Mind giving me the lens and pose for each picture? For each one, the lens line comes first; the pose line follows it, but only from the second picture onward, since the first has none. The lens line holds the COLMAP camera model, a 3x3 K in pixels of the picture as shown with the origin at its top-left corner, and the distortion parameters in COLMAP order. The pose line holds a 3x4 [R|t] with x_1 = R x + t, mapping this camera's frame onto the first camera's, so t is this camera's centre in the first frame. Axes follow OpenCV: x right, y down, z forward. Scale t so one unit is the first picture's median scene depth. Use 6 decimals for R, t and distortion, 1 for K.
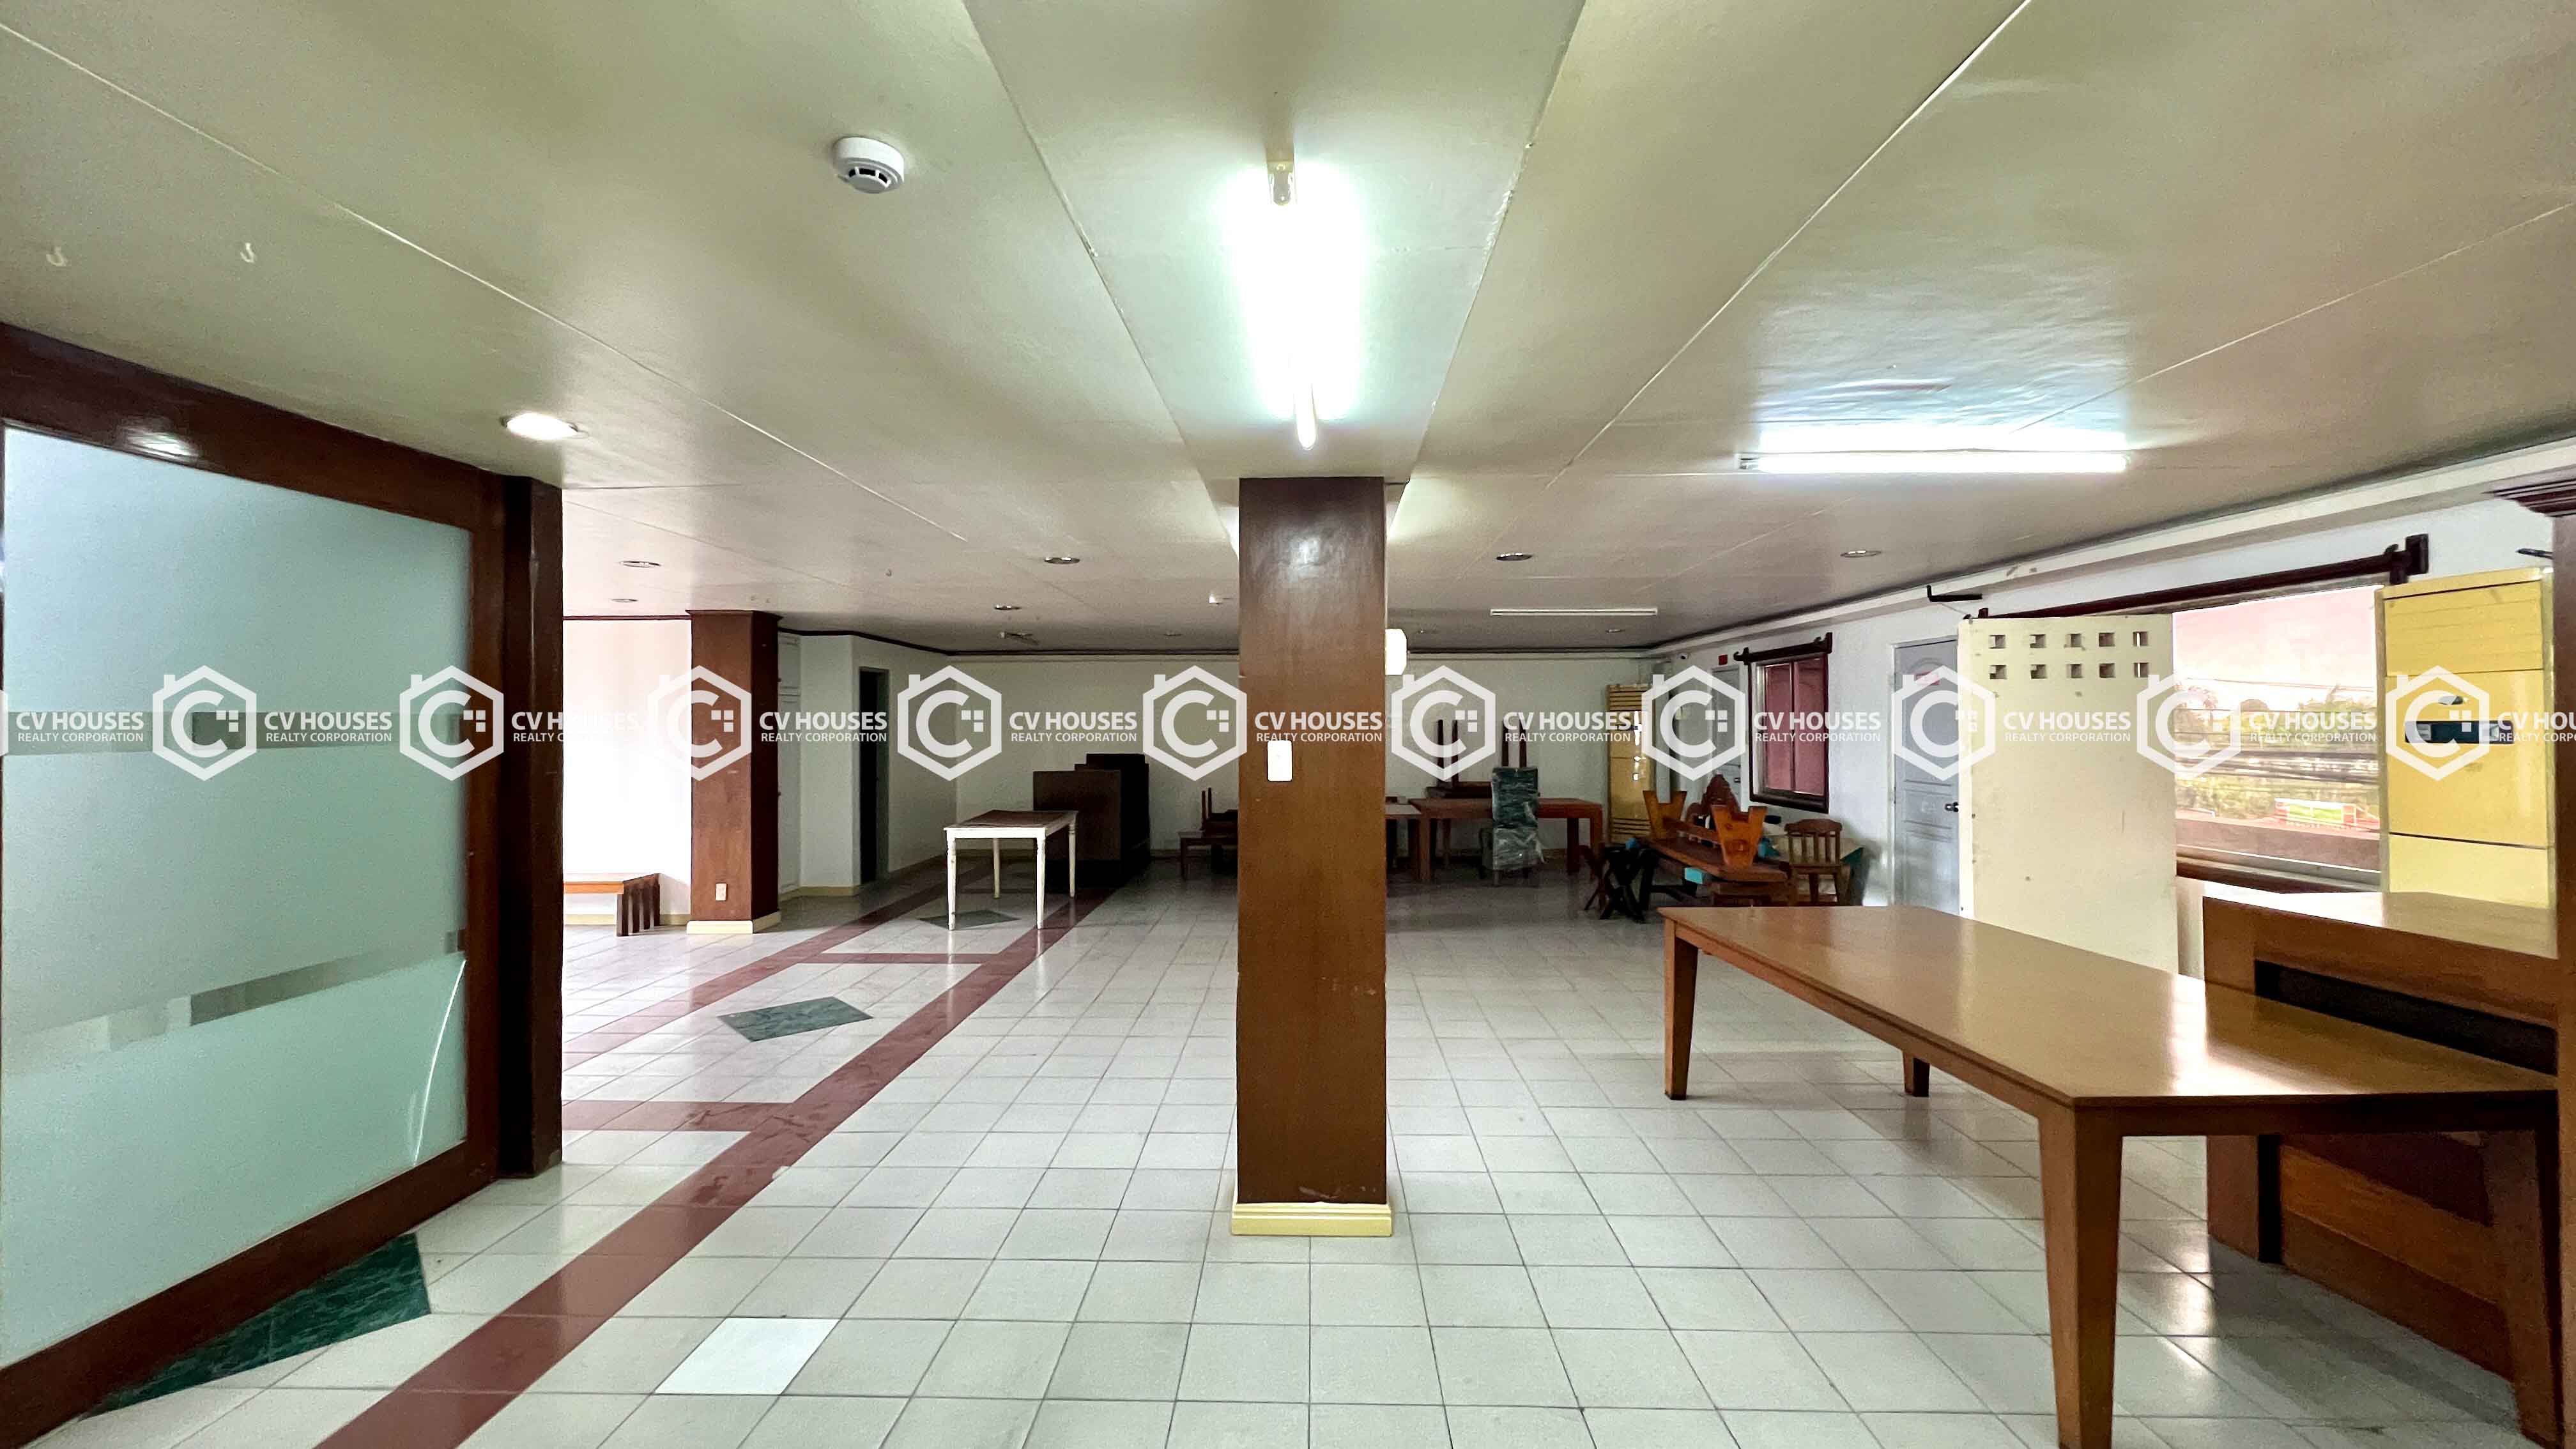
lens RADIAL K [[1029.7, 0, 1288.0], [0, 1029.7, 724.5], [0, 0, 1]] dist [0.001419, 0.000283]
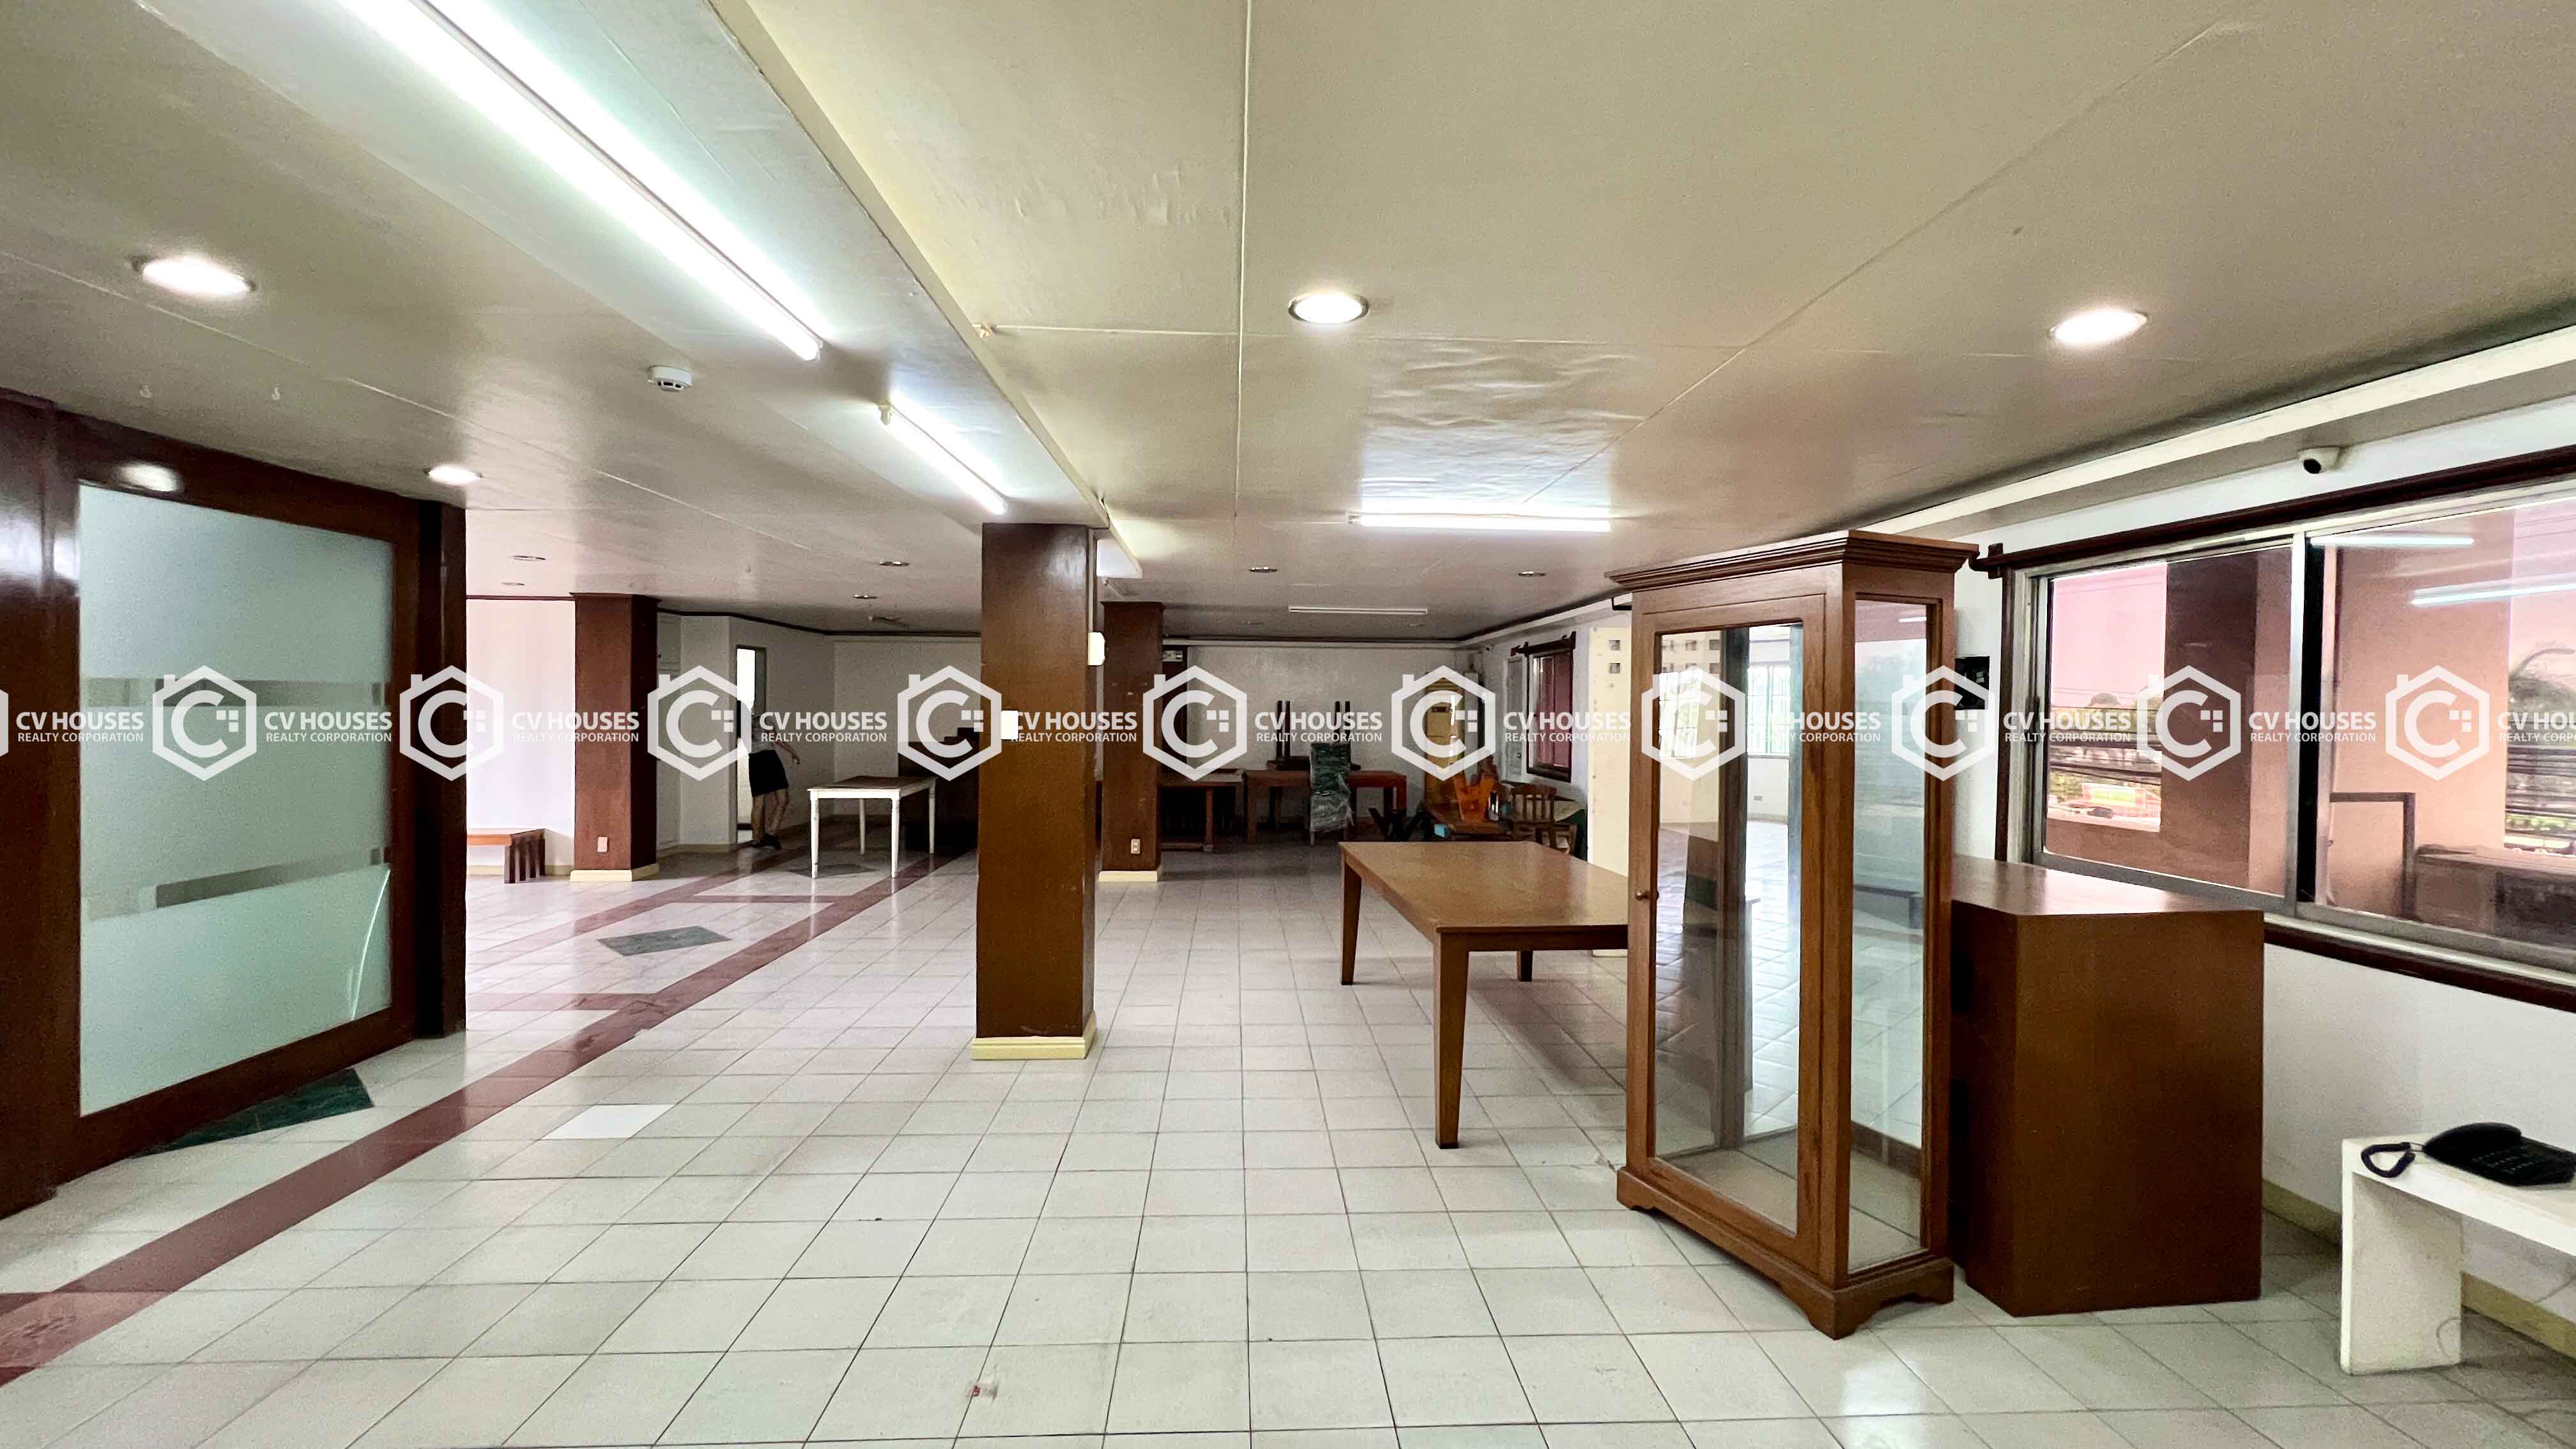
lens RADIAL K [[1029.7, 0, 1288.0], [0, 1029.7, 724.5], [0, 0, 1]] dist [0.001419, 0.000283]
pose [[0.996970, 0.011397, 0.076945, 0.197081], [-0.012756, 0.999771, 0.017190, 0.004443], [-0.076732, -0.018120, 0.996887, -0.322759]]
